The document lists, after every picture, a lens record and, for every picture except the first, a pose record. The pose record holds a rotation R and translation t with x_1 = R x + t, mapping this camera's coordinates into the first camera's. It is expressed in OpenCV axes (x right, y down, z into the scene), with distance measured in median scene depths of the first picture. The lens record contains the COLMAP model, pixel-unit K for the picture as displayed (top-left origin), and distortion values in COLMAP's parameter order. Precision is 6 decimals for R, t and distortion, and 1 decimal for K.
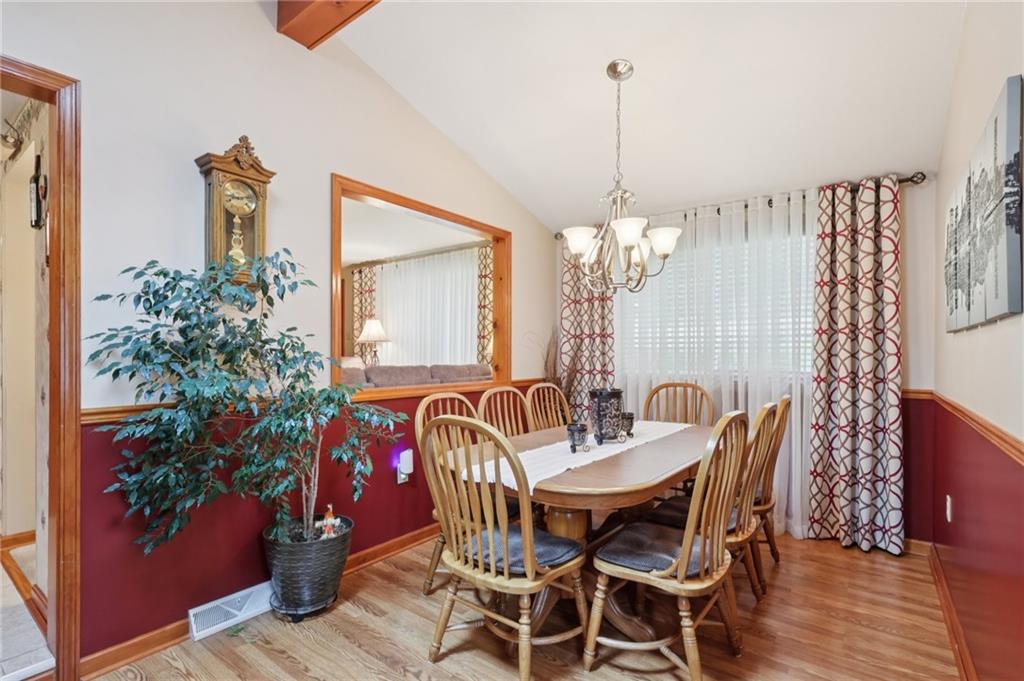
lens RADIAL K [[477.4, 0, 516.6], [0, 477.4, 348.7], [0, 0, 1]] dist [-0.003015, 0.005820]
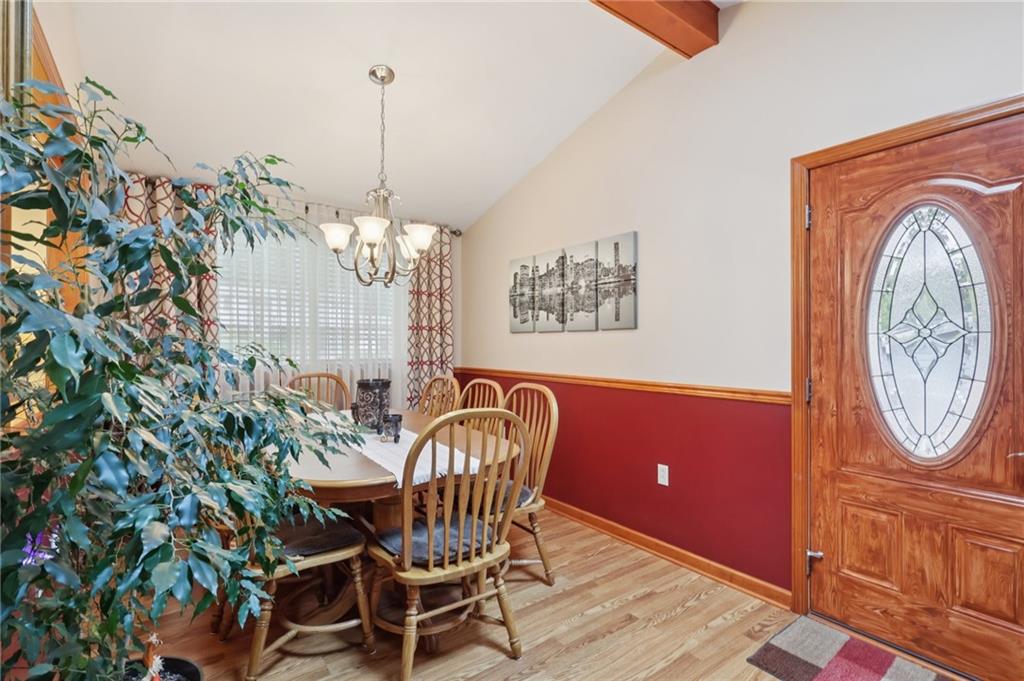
lens RADIAL K [[475.0, 0, 511.9], [0, 475.0, 336.8], [0, 0, 1]] dist [0.002499, 0.000532]
pose [[0.292630, 0.017044, 0.956074, -0.644294], [-0.010090, 0.999841, -0.014736, 0.006738], [-0.956172, -0.005335, 0.292755, 0.382706]]
